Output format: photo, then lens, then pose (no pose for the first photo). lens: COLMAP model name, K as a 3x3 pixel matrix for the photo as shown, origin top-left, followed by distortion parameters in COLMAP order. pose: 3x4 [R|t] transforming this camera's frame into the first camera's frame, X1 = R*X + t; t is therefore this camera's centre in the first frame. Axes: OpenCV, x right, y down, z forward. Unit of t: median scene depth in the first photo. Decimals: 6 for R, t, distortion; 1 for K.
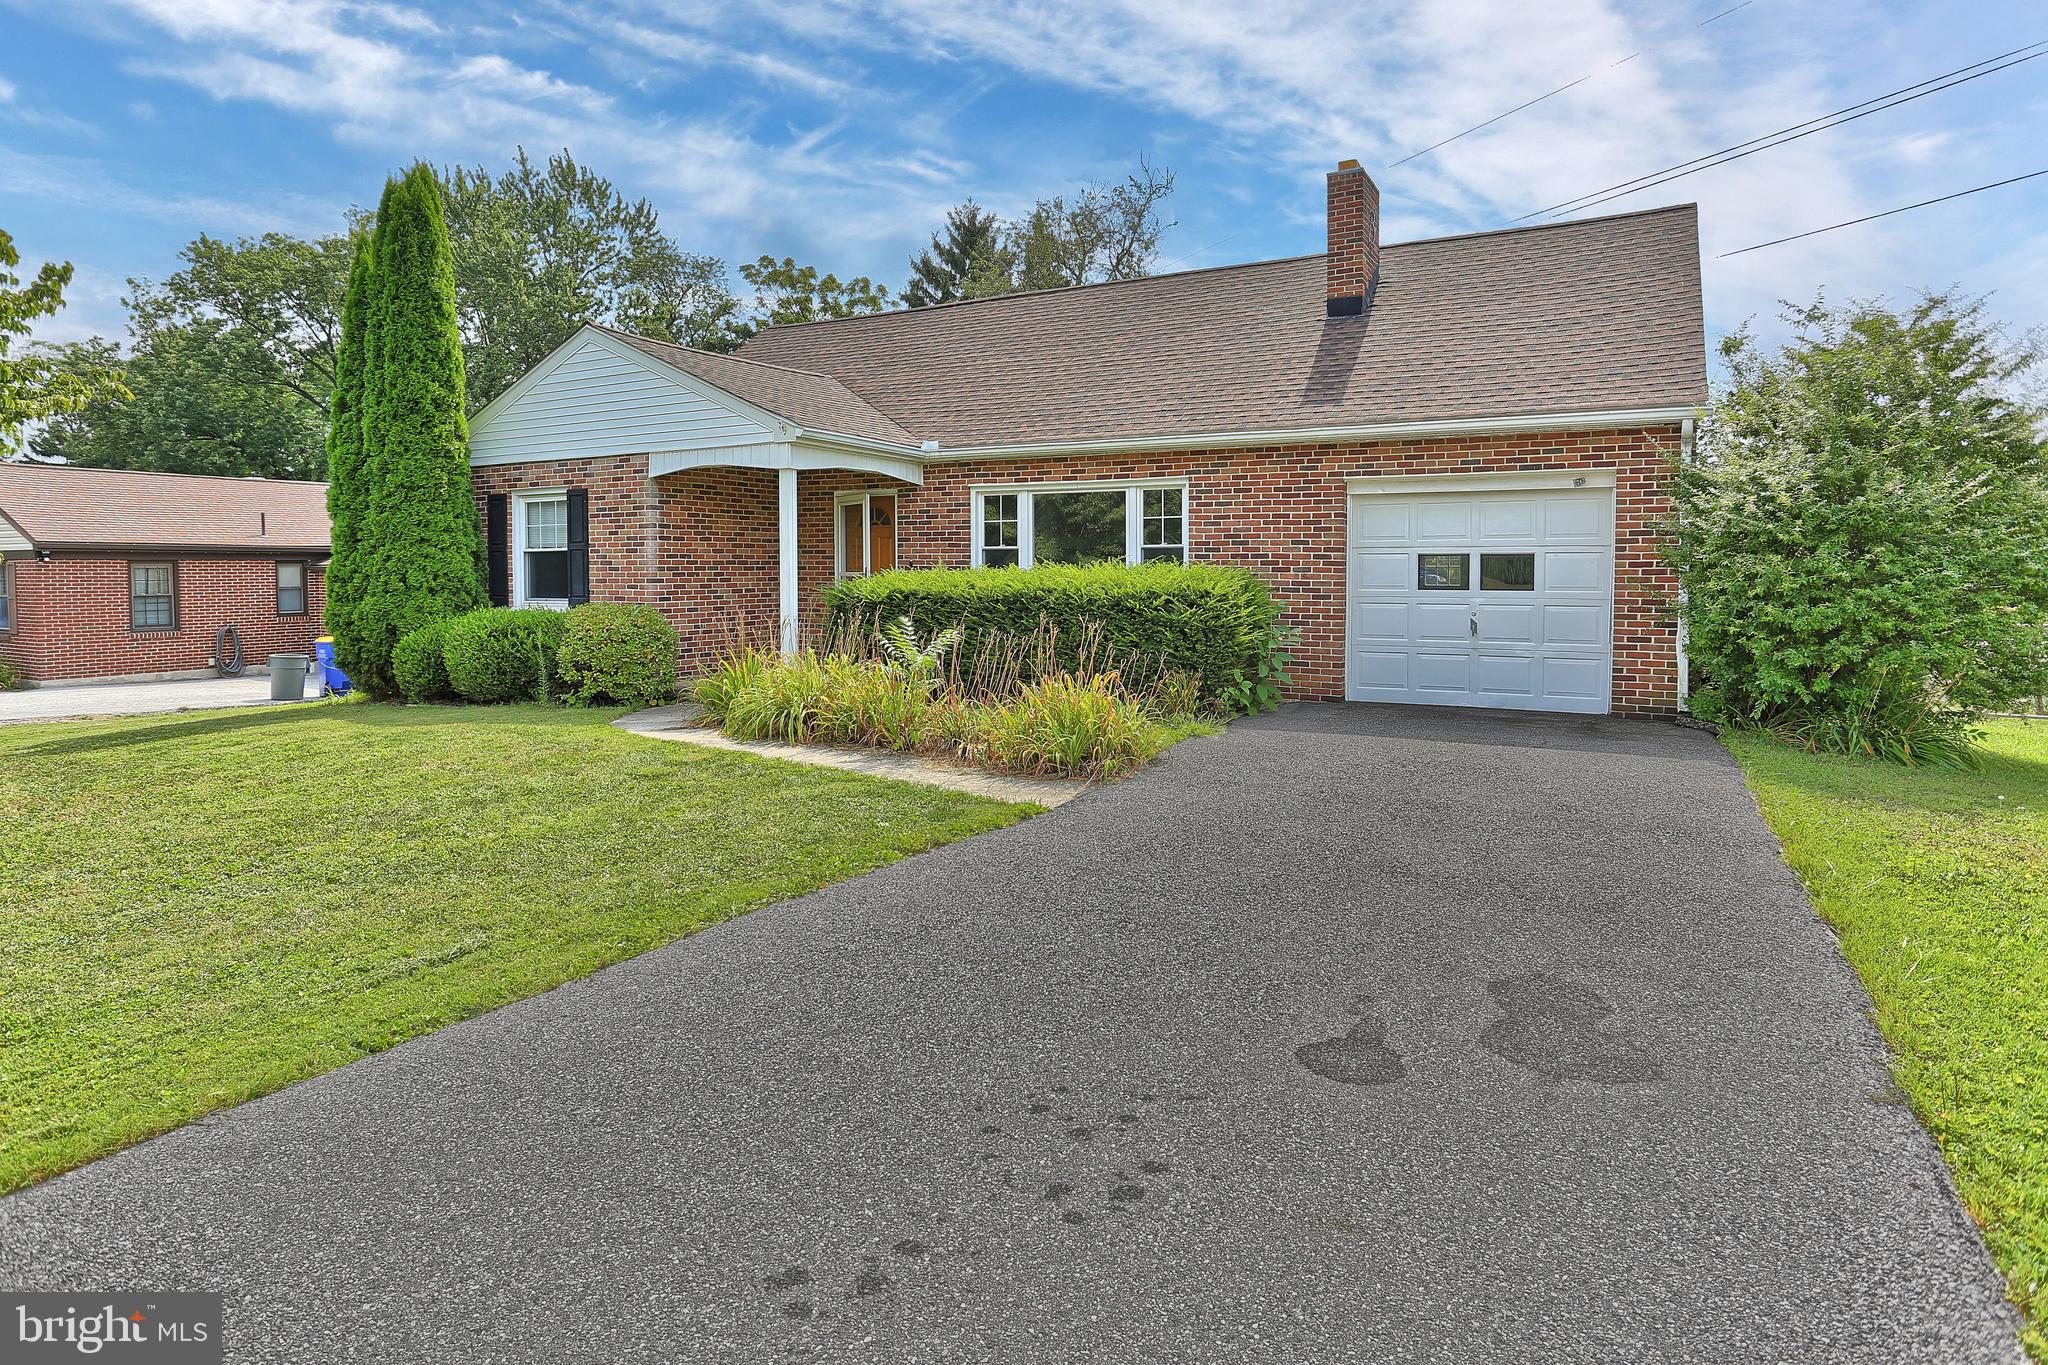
lens RADIAL K [[1104.8, 0, 1045.5], [0, 1104.8, 616.6], [0, 0, 1]] dist [-0.039097, 0.000682]
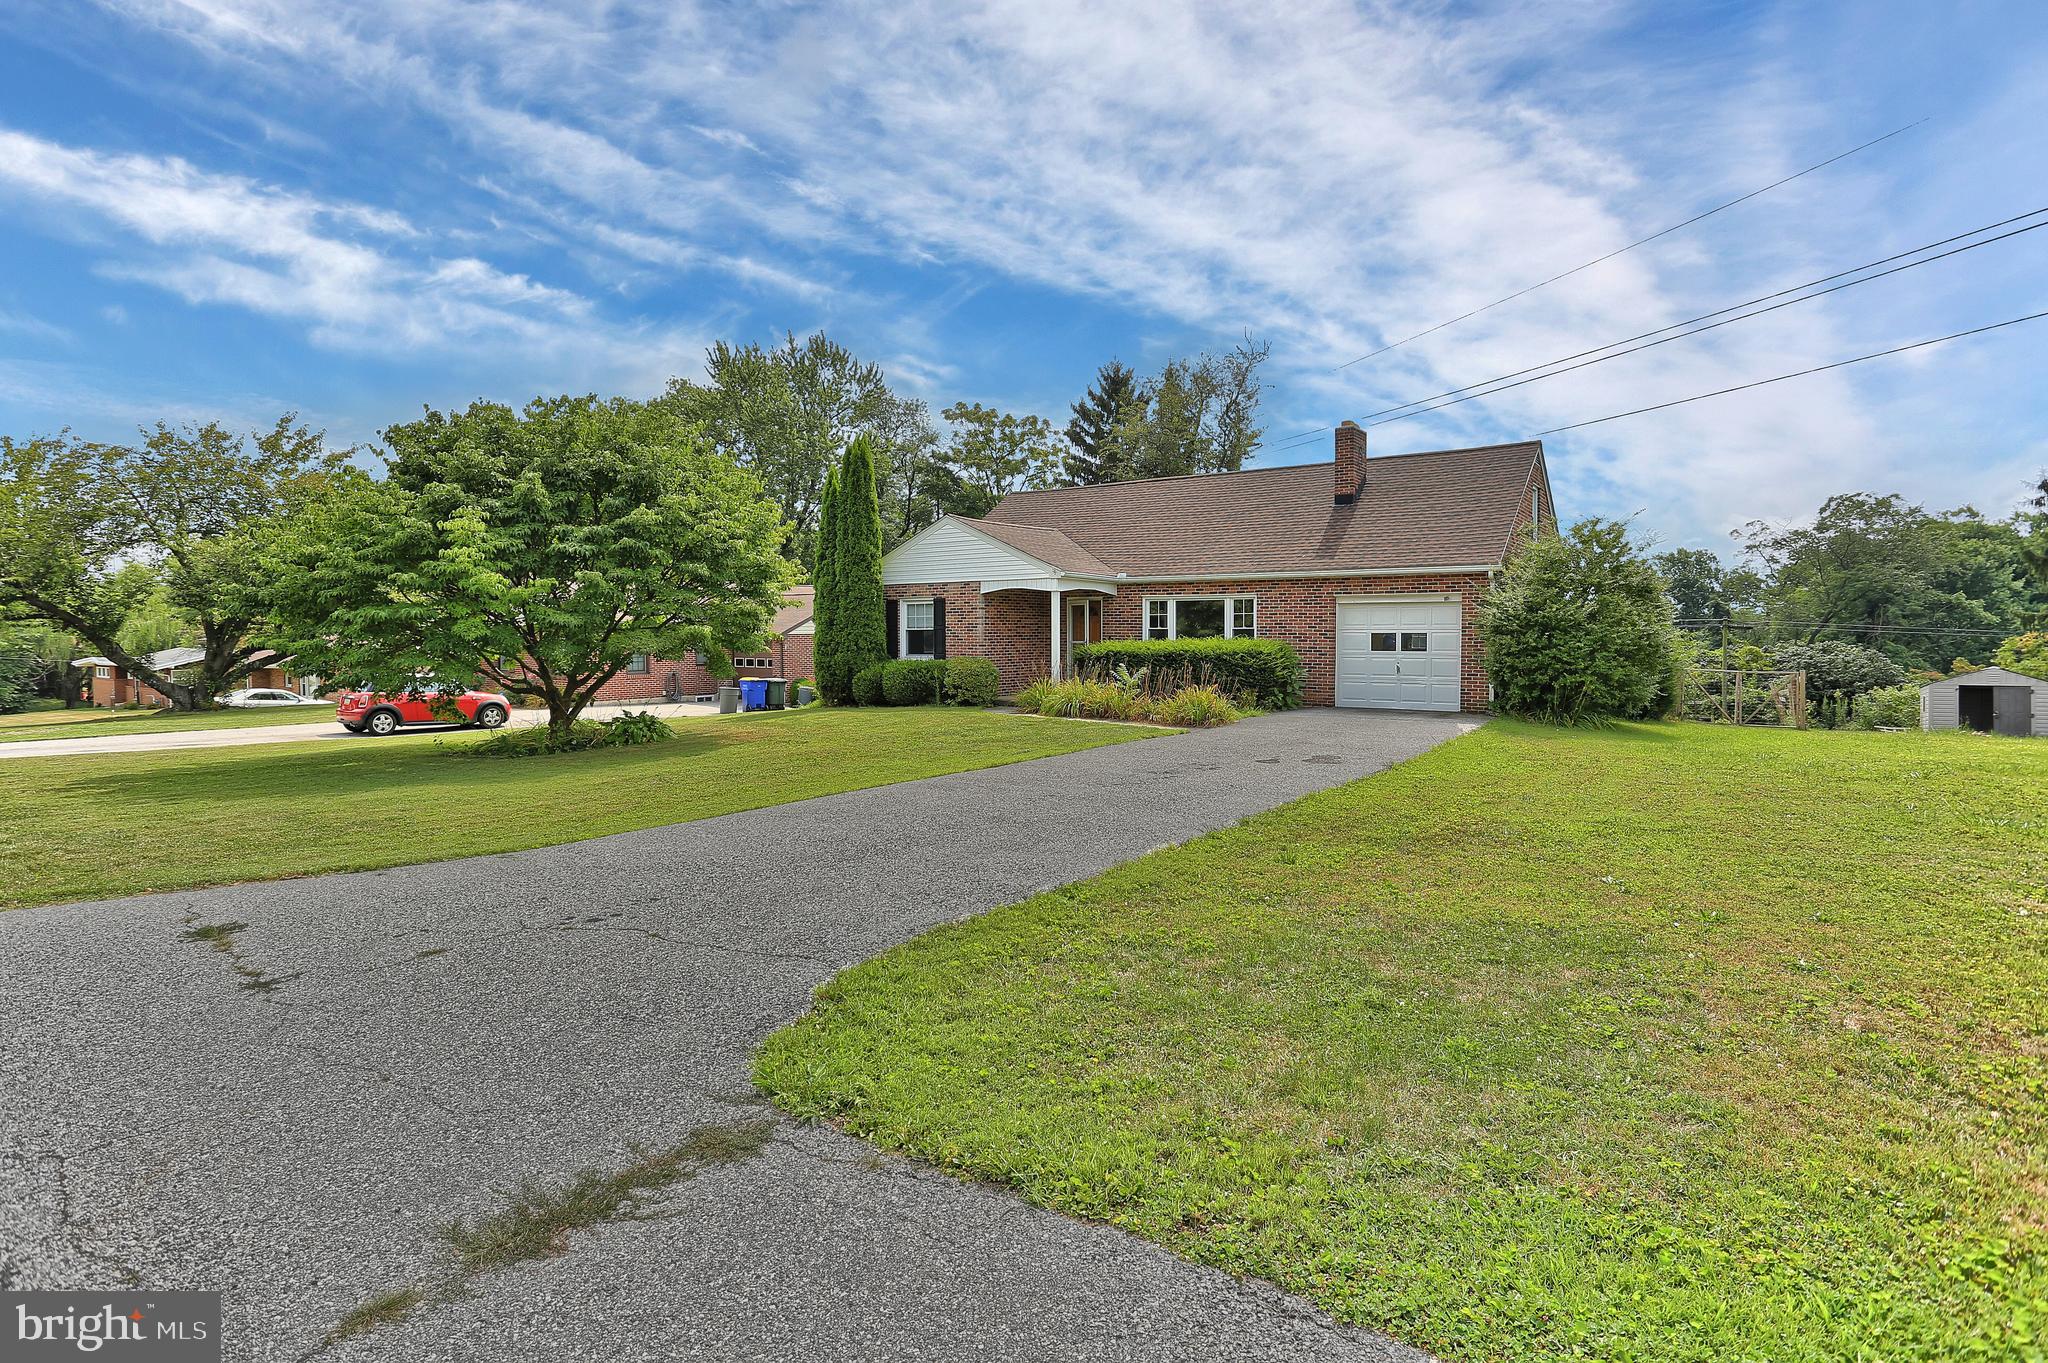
lens RADIAL K [[1021.3, 0, 1029.1], [0, 1021.3, 676.8], [0, 0, 1]] dist [-0.064757, 0.025741]
pose [[0.991362, 0.004852, -0.131061, -0.034070], [-0.004833, 0.999988, 0.000465, 0.023197], [0.131062, 0.000172, 0.991374, -0.848397]]
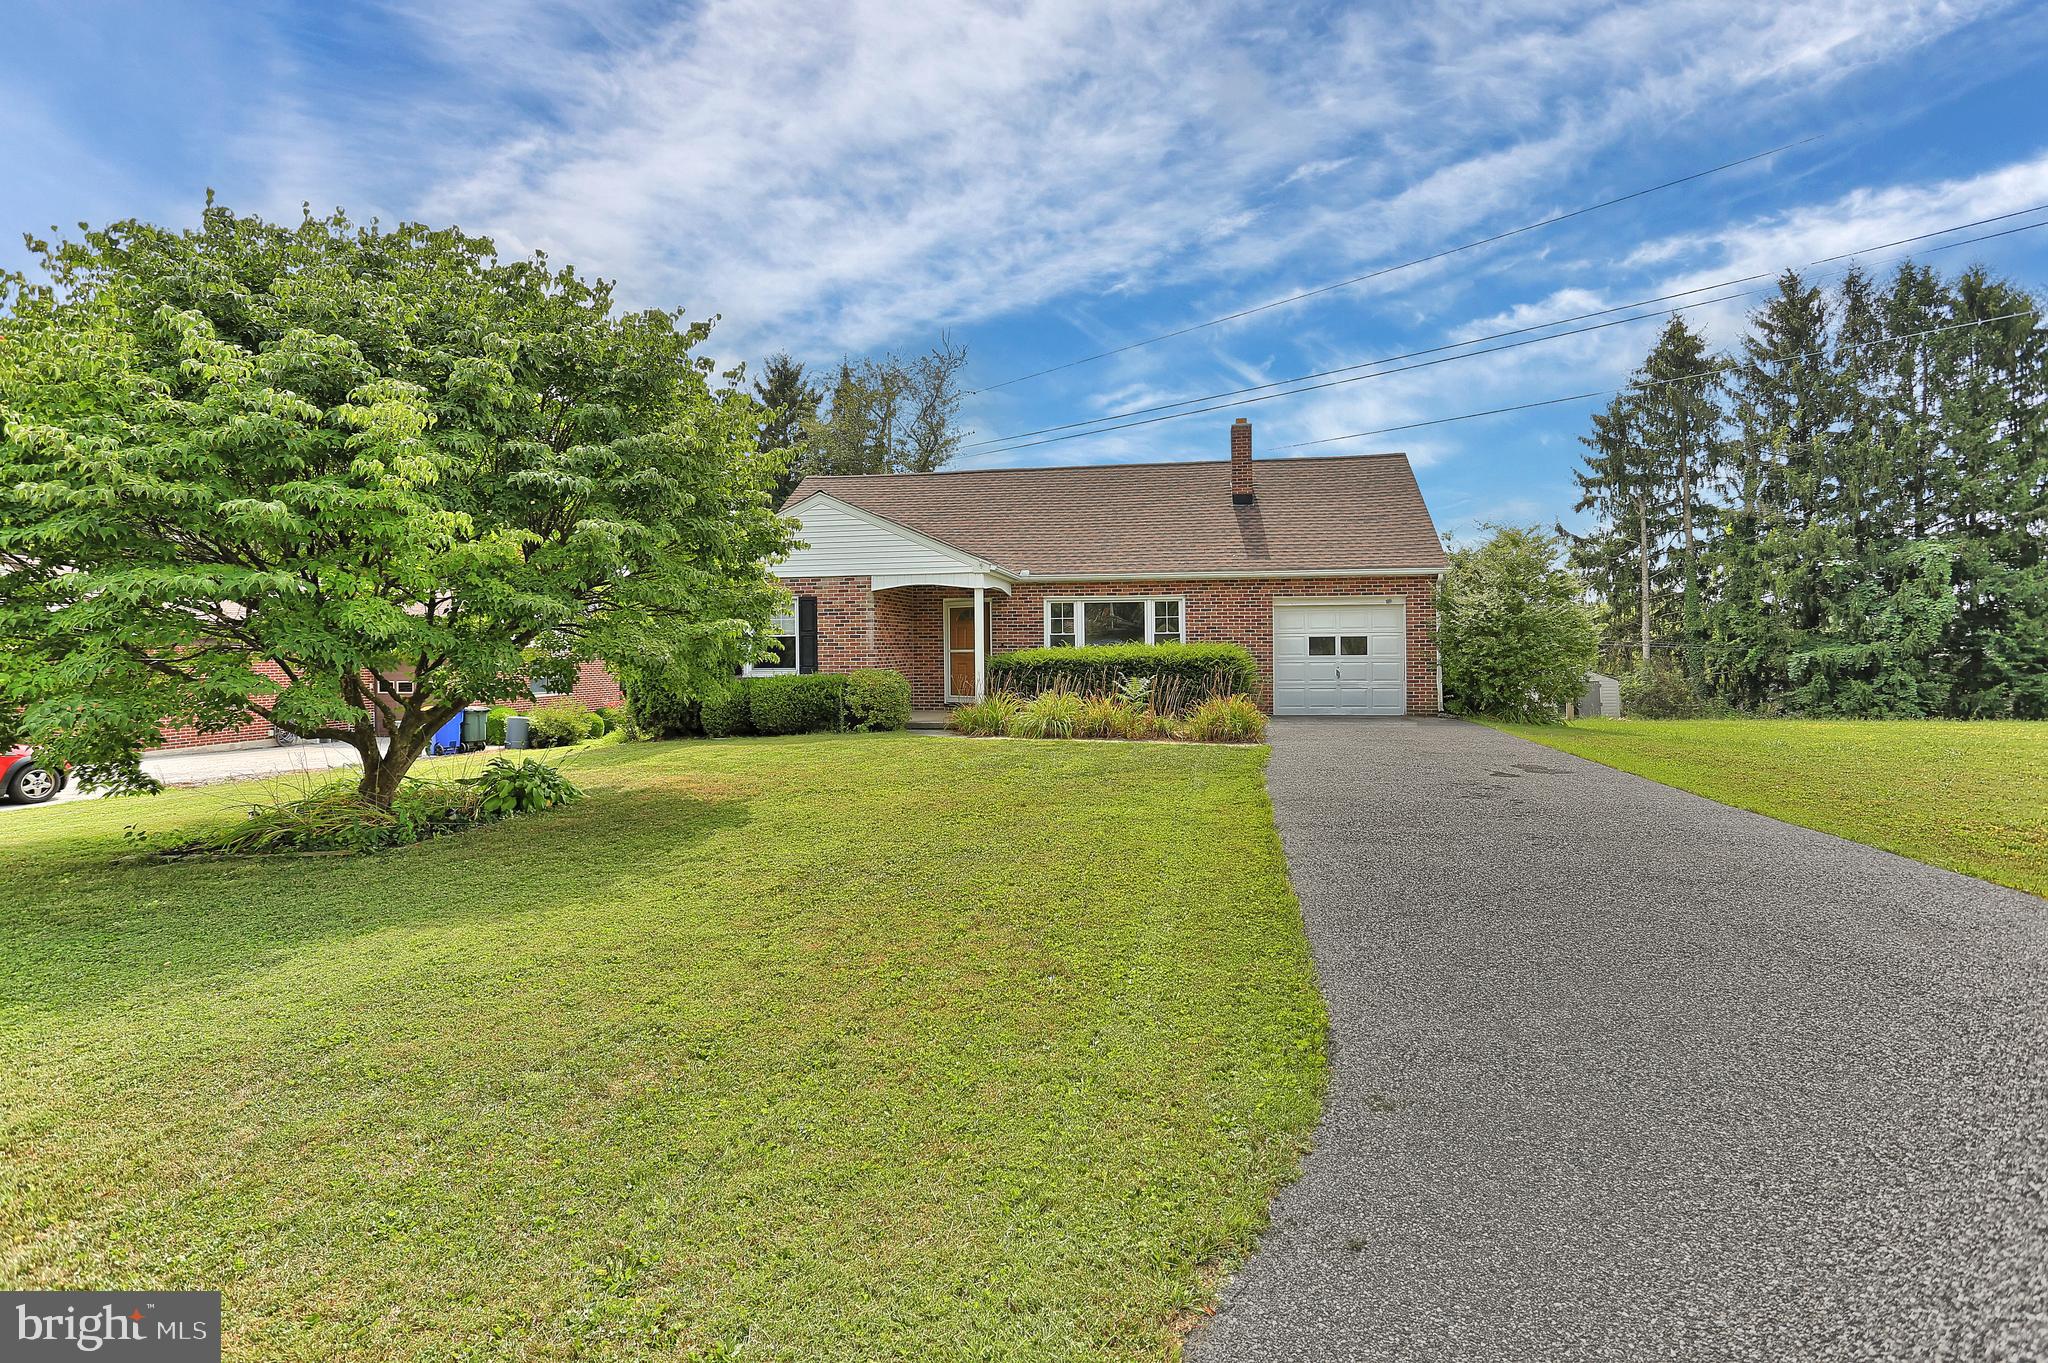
lens RADIAL K [[1019.9, 0, 1005.4], [0, 1019.9, 655.3], [0, 0, 1]] dist [-0.080540, 0.040588]
pose [[0.953293, -0.008977, 0.301913, -0.652331], [0.021118, 0.999093, -0.036975, 0.027165], [-0.301307, 0.041624, 0.952618, -0.489294]]
